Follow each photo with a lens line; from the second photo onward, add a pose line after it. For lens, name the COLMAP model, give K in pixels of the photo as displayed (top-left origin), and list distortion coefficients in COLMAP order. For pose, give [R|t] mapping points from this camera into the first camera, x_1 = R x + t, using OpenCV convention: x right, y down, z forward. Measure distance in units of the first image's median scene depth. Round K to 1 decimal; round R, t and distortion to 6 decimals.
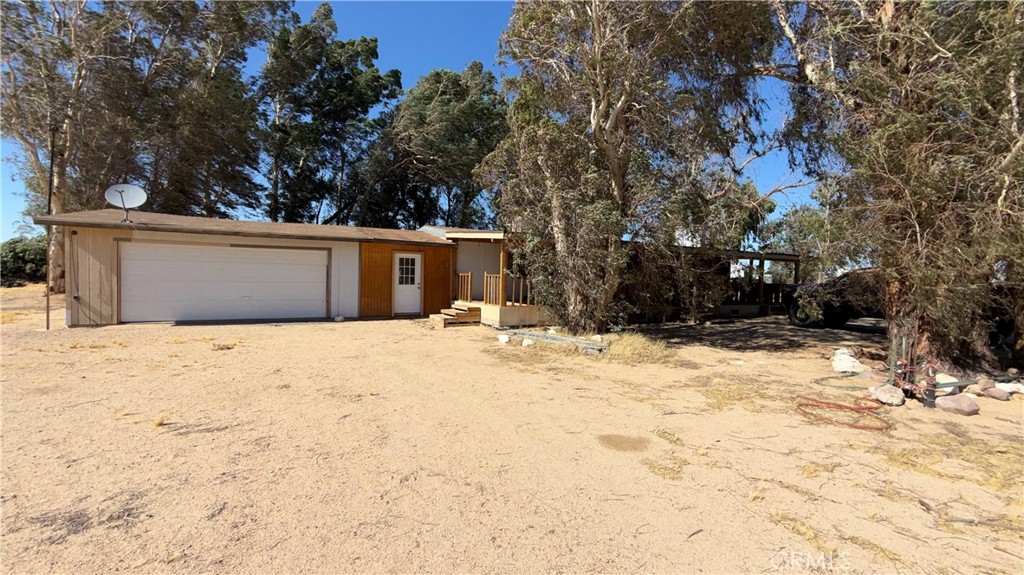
lens RADIAL K [[408.3, 0, 509.3], [0, 408.3, 287.6], [0, 0, 1]] dist [-0.000239, 0.000141]
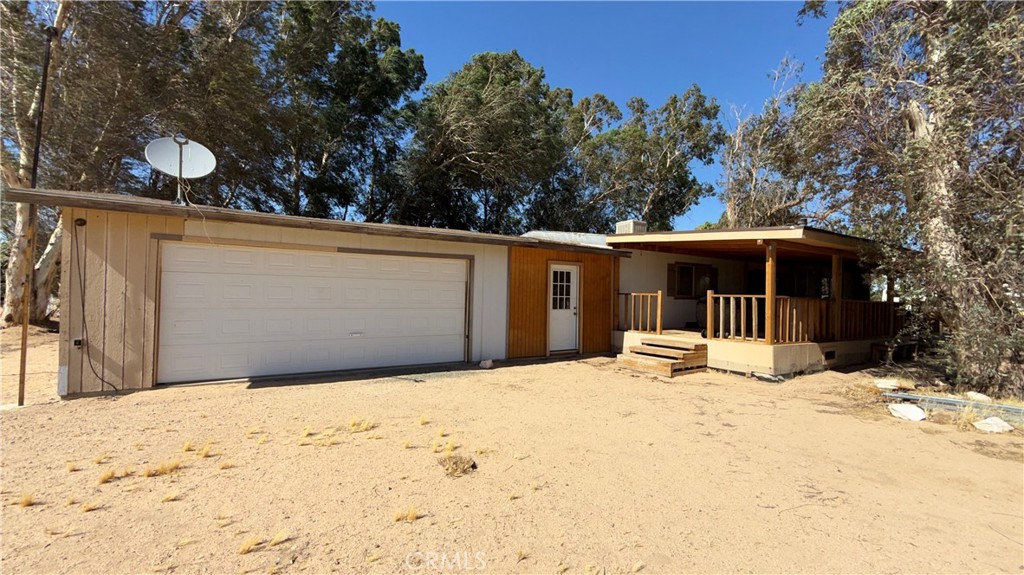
lens RADIAL K [[417.4, 0, 512.0], [0, 417.4, 287.5], [0, 0, 1]] dist [-0.000698, -0.000016]
pose [[0.997491, -0.002576, 0.070750, -0.409133], [0.005520, 0.999125, -0.041449, -0.016508], [-0.070581, 0.041736, 0.996633, 0.314953]]
